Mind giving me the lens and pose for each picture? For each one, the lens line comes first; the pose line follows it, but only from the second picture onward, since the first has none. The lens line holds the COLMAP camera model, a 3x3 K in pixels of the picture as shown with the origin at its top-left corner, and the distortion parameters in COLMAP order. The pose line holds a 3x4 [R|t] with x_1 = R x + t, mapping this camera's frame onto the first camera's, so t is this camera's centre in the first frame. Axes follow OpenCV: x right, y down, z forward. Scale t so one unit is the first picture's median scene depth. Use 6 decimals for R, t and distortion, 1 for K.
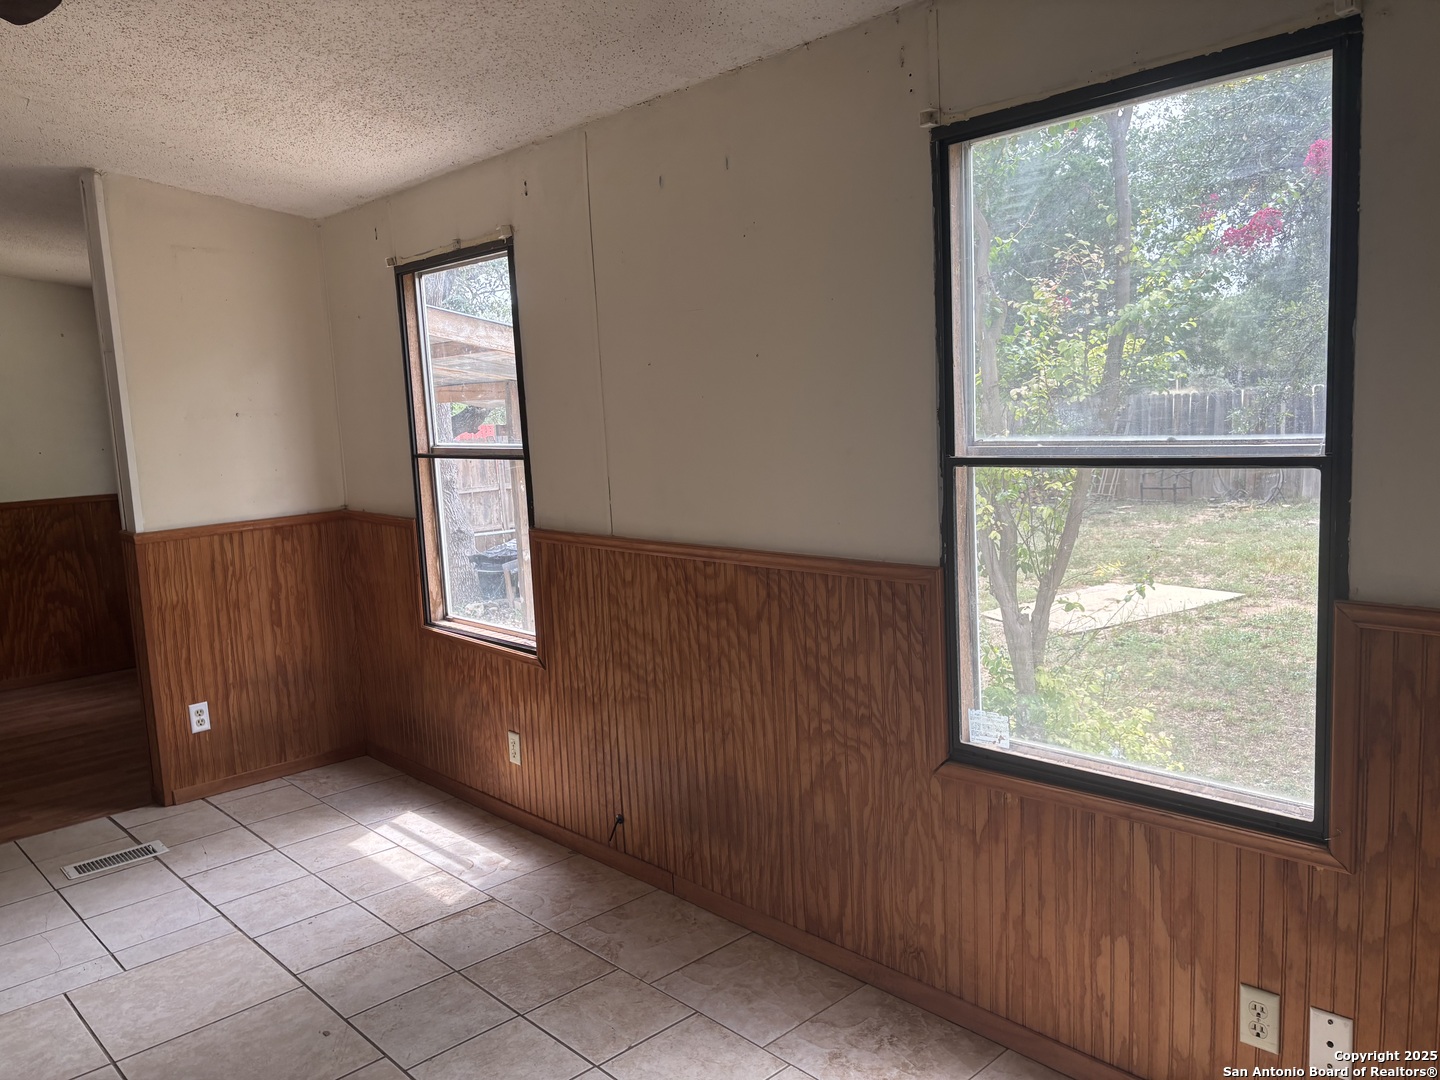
lens RADIAL K [[1069.5, 0, 723.7], [0, 1069.5, 541.6], [0, 0, 1]] dist [0.022821, -0.010456]
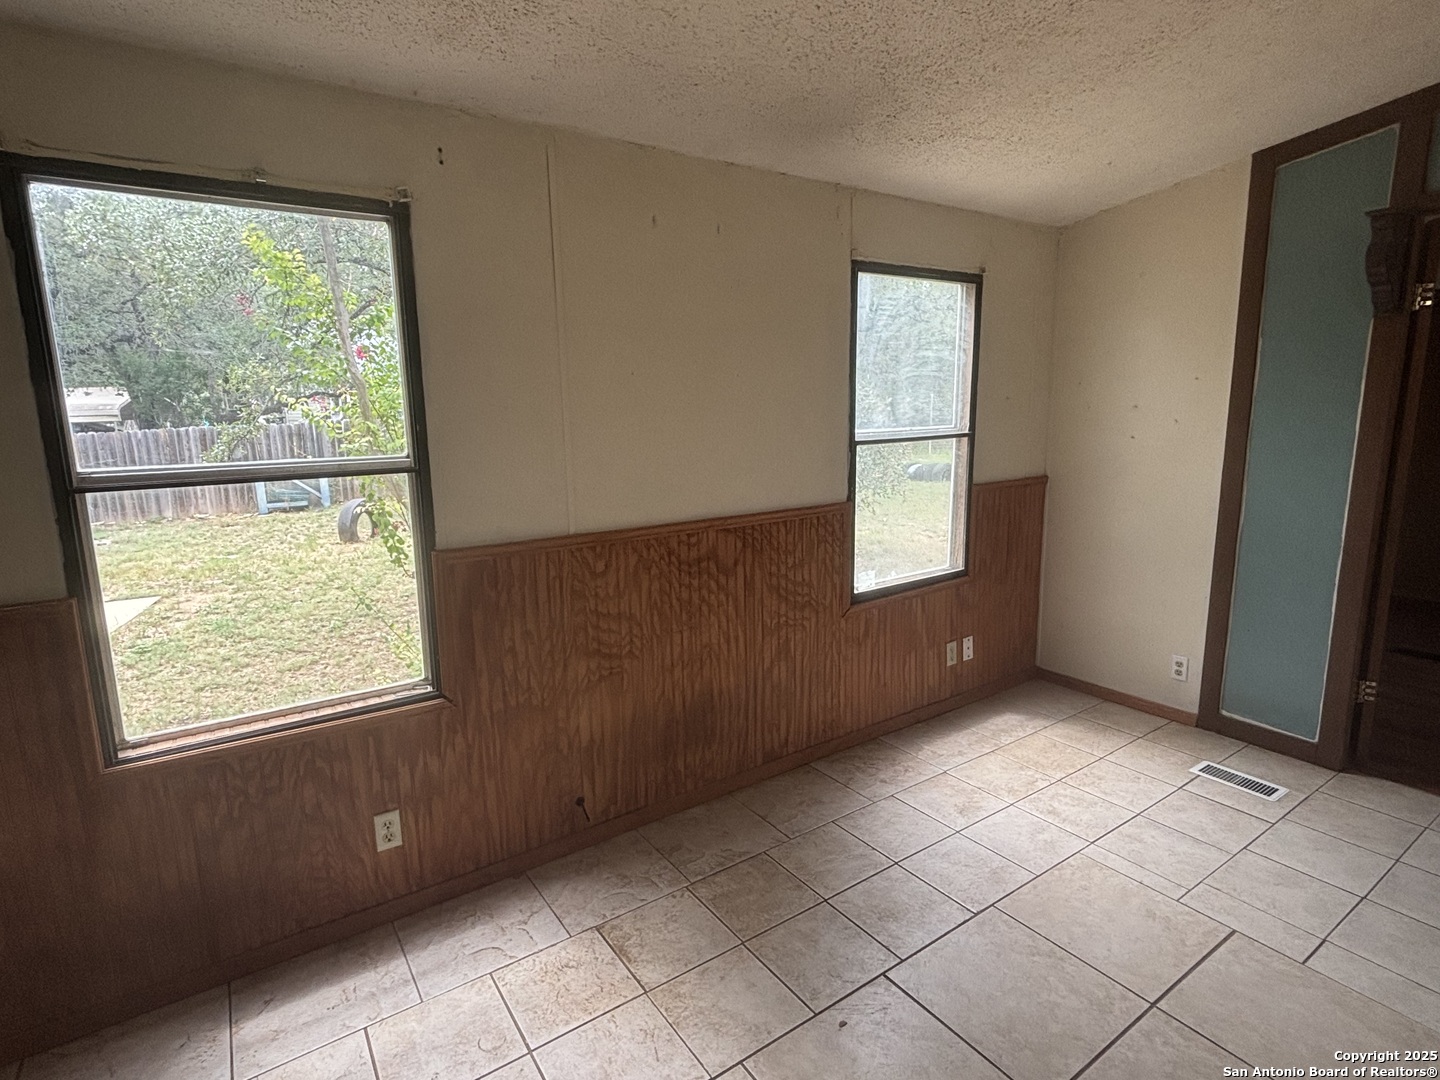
lens RADIAL K [[732.7, 0, 671.2], [0, 732.7, 541.5], [0, 0, 1]] dist [-0.005223, 0.001749]
pose [[0.183565, -0.128413, 0.974584, -0.908280], [0.145243, 0.984092, 0.102309, -0.067620], [-0.972218, 0.122772, 0.199296, 0.882471]]
